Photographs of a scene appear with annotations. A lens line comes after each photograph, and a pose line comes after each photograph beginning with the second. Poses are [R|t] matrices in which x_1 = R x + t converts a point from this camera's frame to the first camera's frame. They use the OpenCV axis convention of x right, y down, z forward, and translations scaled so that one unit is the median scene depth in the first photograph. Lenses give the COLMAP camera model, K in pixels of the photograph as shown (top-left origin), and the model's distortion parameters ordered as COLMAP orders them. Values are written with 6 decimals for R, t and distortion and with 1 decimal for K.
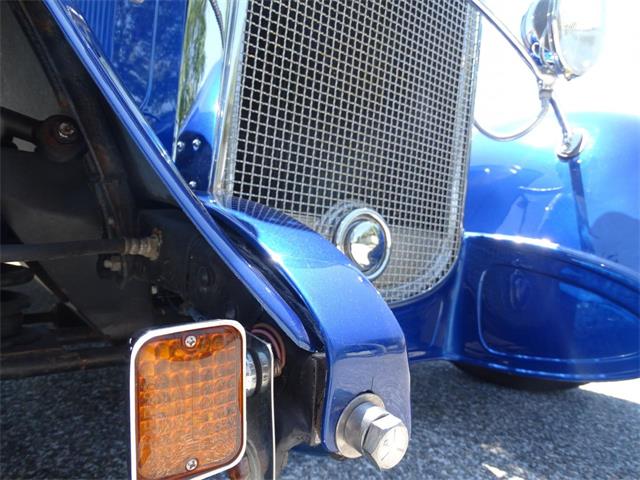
lens RADIAL K [[450.1, 0, 318.2], [0, 450.1, 240.1], [0, 0, 1]] dist [0.001734, 0.000420]
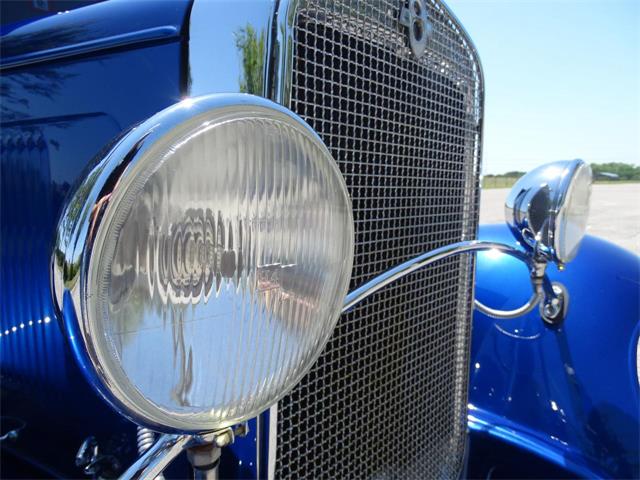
lens RADIAL K [[450.1, 0, 318.2], [0, 450.1, 240.1], [0, 0, 1]] dist [0.001734, 0.000420]
pose [[0.976273, -0.106010, 0.188820, -0.148539], [0.081054, 0.987480, 0.135324, -0.616195], [-0.200802, -0.116809, 0.972643, 0.162394]]
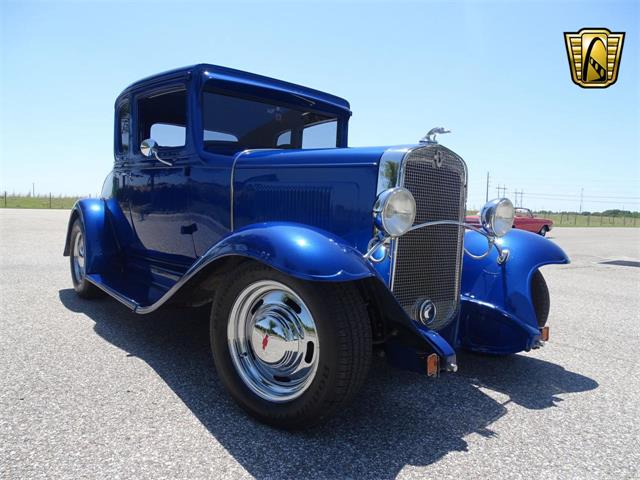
lens RADIAL K [[450.1, 0, 318.2], [0, 450.1, 240.1], [0, 0, 1]] dist [0.001734, 0.000420]
pose [[0.998665, -0.045370, 0.024699, -0.572790], [0.043838, 0.997271, 0.059398, -0.570822], [-0.027327, -0.058236, 0.997929, -1.620002]]
